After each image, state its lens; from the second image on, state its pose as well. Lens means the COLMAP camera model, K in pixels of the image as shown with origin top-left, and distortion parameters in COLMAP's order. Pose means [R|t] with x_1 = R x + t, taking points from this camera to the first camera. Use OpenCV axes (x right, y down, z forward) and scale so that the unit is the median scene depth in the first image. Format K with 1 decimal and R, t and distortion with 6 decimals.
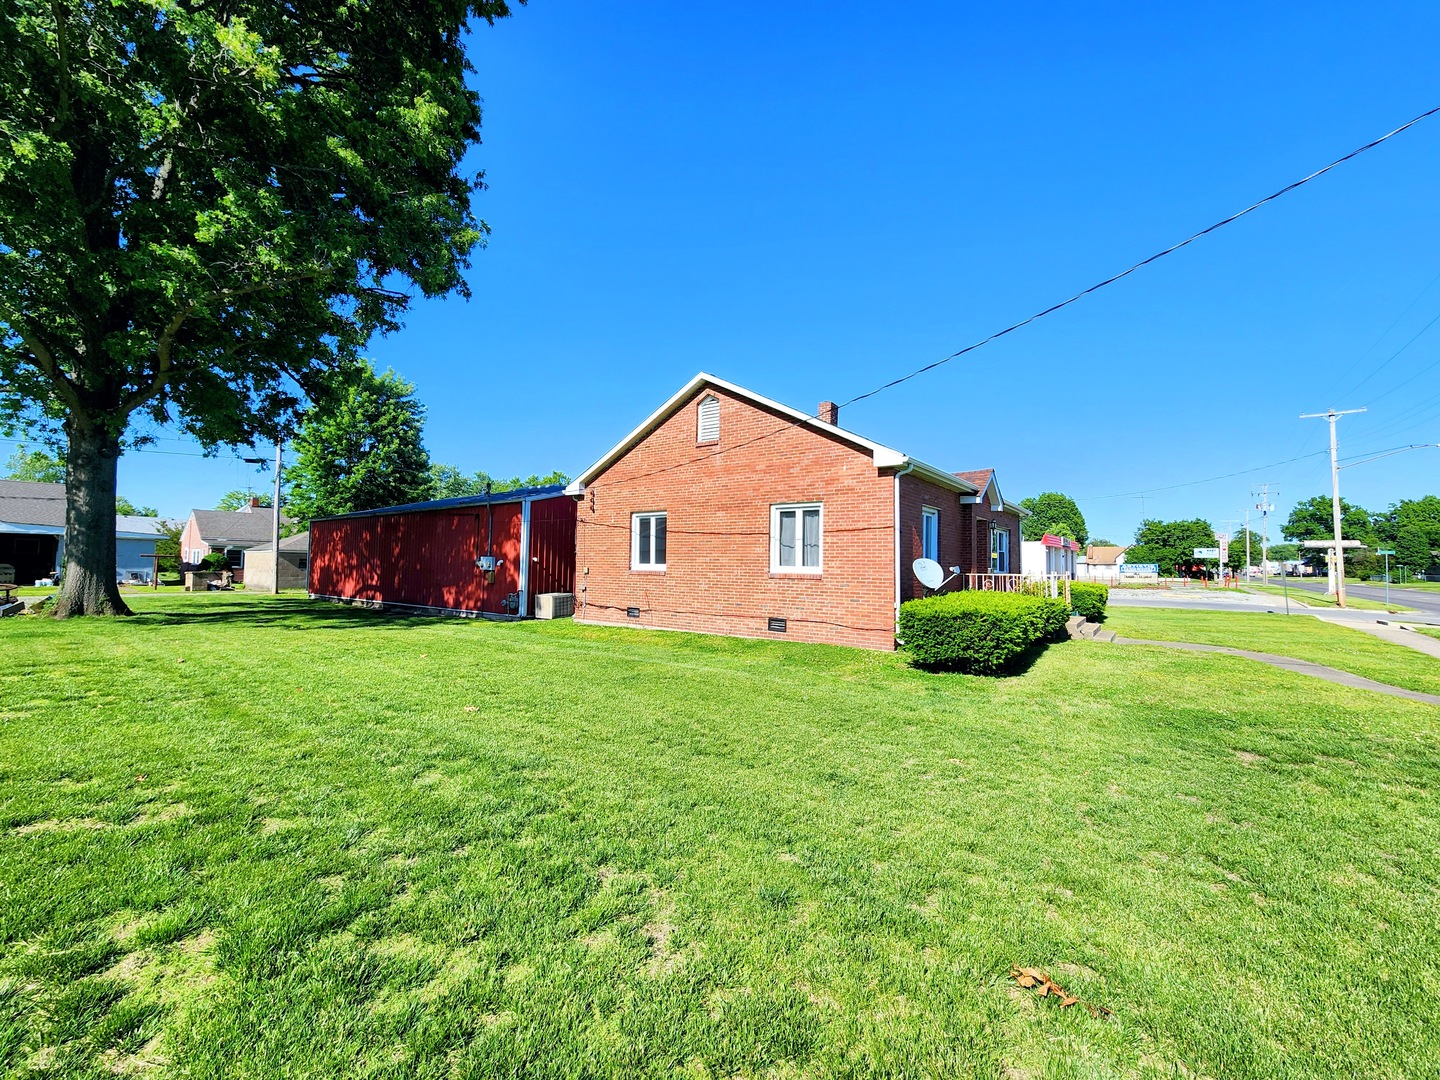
lens RADIAL K [[587.8, 0, 716.0], [0, 587.8, 544.6], [0, 0, 1]] dist [-0.000383, -0.002283]
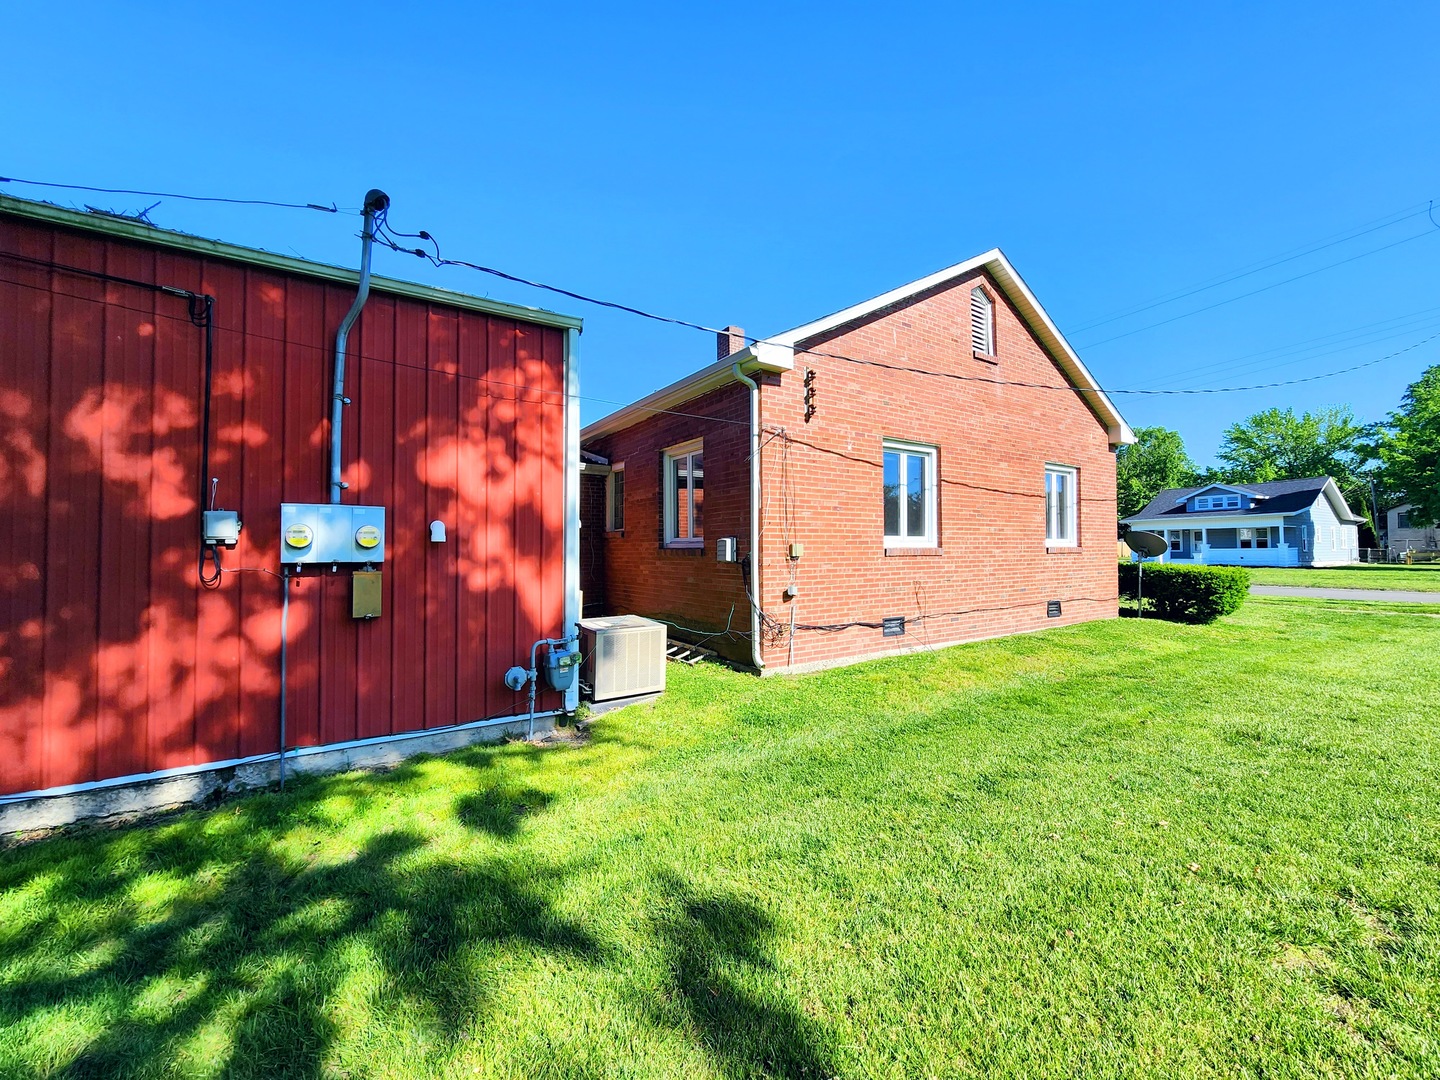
lens RADIAL K [[587.8, 0, 710.8], [0, 587.8, 534.6], [0, 0, 1]] dist [-0.000383, -0.002283]
pose [[0.340945, 0.005628, 0.940066, -0.649554], [-0.029429, 0.999556, 0.004690, 0.031876], [-0.939622, -0.029265, 0.340959, 0.908599]]
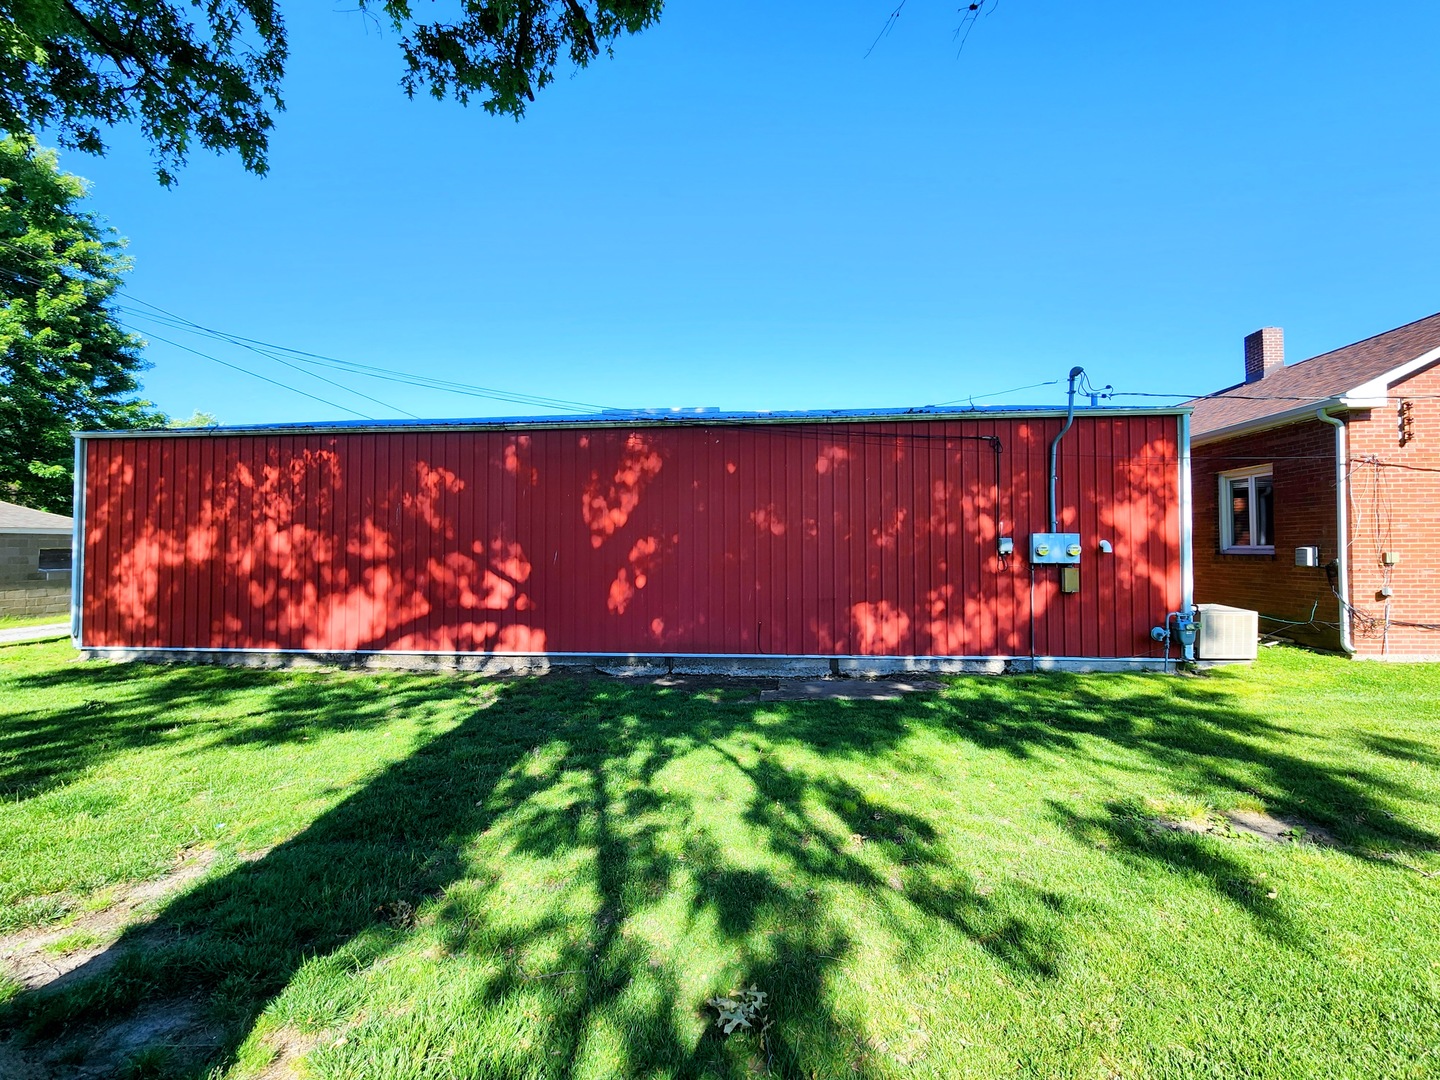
lens RADIAL K [[587.8, 0, 724.1], [0, 587.8, 539.1], [0, 0, 1]] dist [-0.000383, -0.002283]
pose [[0.841592, -0.009029, 0.540038, -0.990975], [-0.006673, 0.999610, 0.027111, 0.017010], [-0.540072, -0.026420, 0.841204, 0.881489]]
